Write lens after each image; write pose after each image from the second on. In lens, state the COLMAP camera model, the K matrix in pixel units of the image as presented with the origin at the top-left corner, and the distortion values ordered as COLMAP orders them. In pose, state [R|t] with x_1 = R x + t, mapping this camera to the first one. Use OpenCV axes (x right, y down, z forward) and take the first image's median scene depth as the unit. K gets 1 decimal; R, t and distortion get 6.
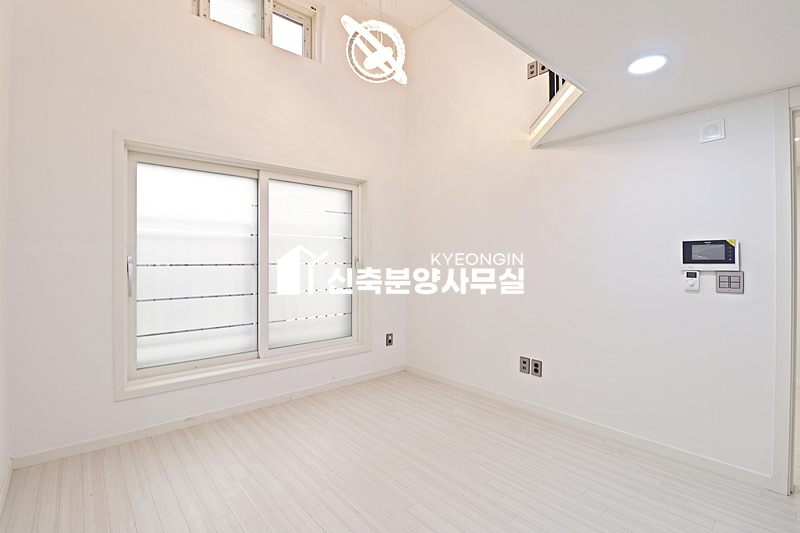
lens RADIAL K [[373.8, 0, 401.5], [0, 373.8, 260.0], [0, 0, 1]] dist [0.000644, -0.014620]
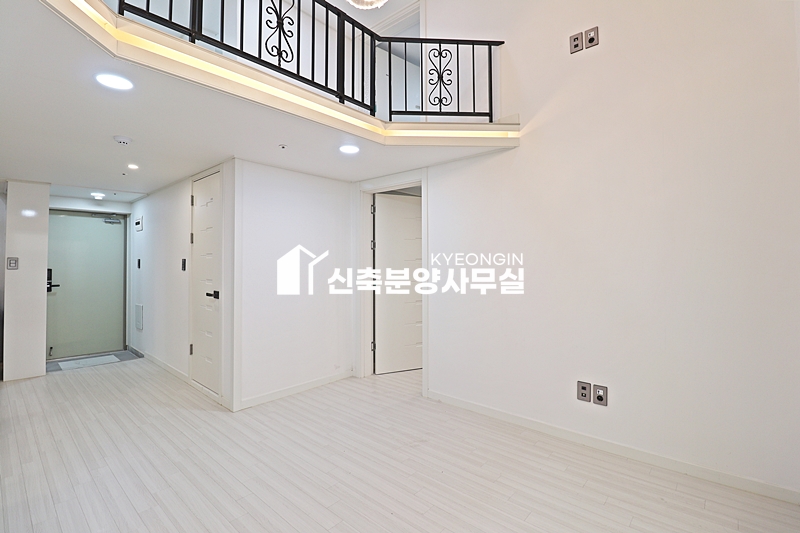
lens RADIAL K [[367.5, 0, 401.4], [0, 367.5, 260.8], [0, 0, 1]] dist [-0.002683, -0.012531]
pose [[-0.992456, 0.000466, -0.122598, -0.013357], [0.000431, 1.000000, 0.000317, -0.004553], [0.122598, 0.000262, -0.992456, 1.152372]]
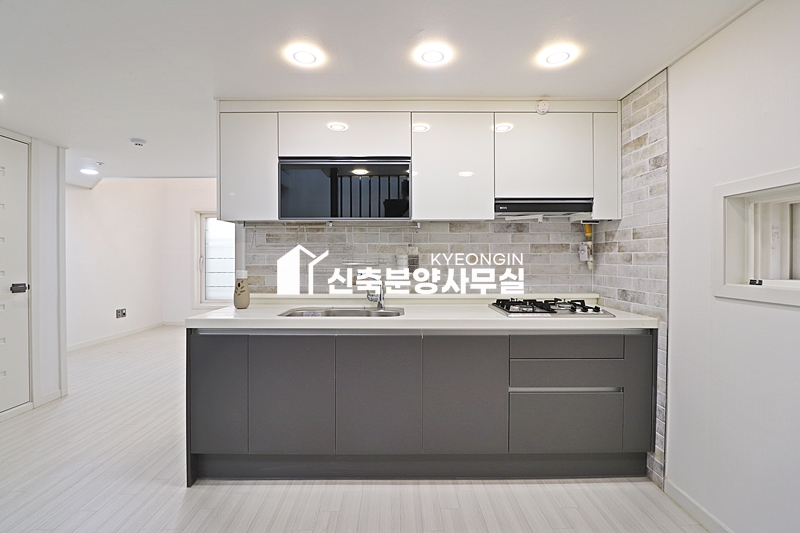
lens RADIAL K [[367.5, 0, 401.4], [0, 367.5, 260.8], [0, 0, 1]] dist [-0.002683, -0.012531]
pose [[0.751216, 0.001527, -0.660054, 1.640655], [-0.001568, 0.999999, 0.000530, 0.024435], [0.660054, 0.000637, 0.751218, 0.005045]]
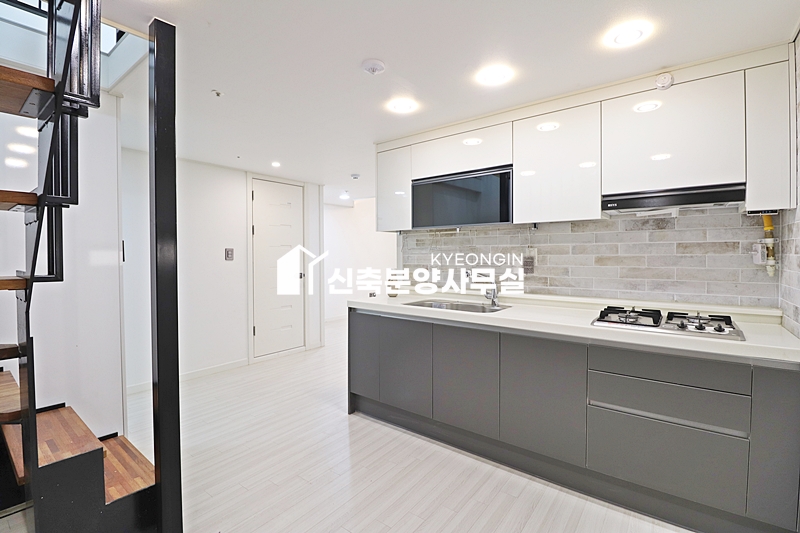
lens RADIAL K [[367.5, 0, 401.4], [0, 367.5, 260.8], [0, 0, 1]] dist [-0.002683, -0.012531]
pose [[0.180702, 0.014863, -0.983426, 1.876200], [-0.001494, 0.999889, 0.014837, 0.010762], [0.983537, -0.001212, 0.180704, 0.186847]]
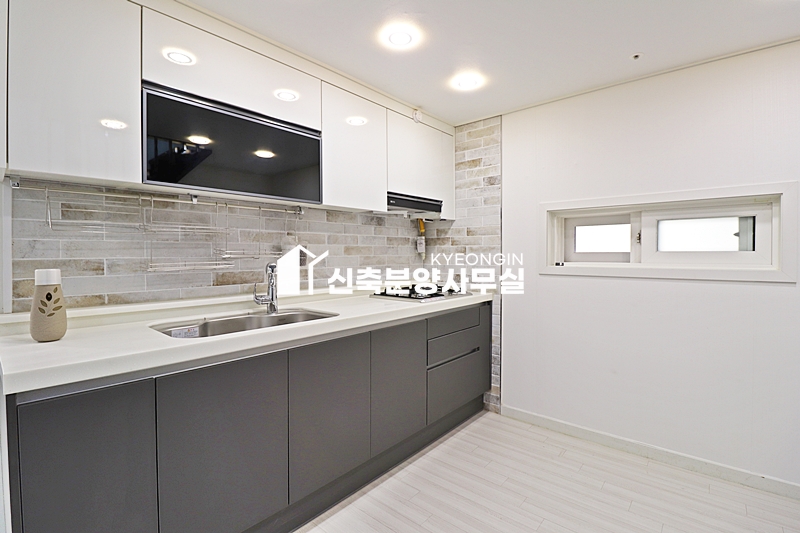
lens RADIAL K [[373.8, 0, 401.5], [0, 373.8, 260.0], [0, 0, 1]] dist [0.000644, -0.014620]
pose [[0.991635, -0.005234, 0.128964, 1.248874], [0.003674, 0.999917, 0.012328, 0.031396], [-0.129018, -0.011751, 0.991573, -0.088189]]
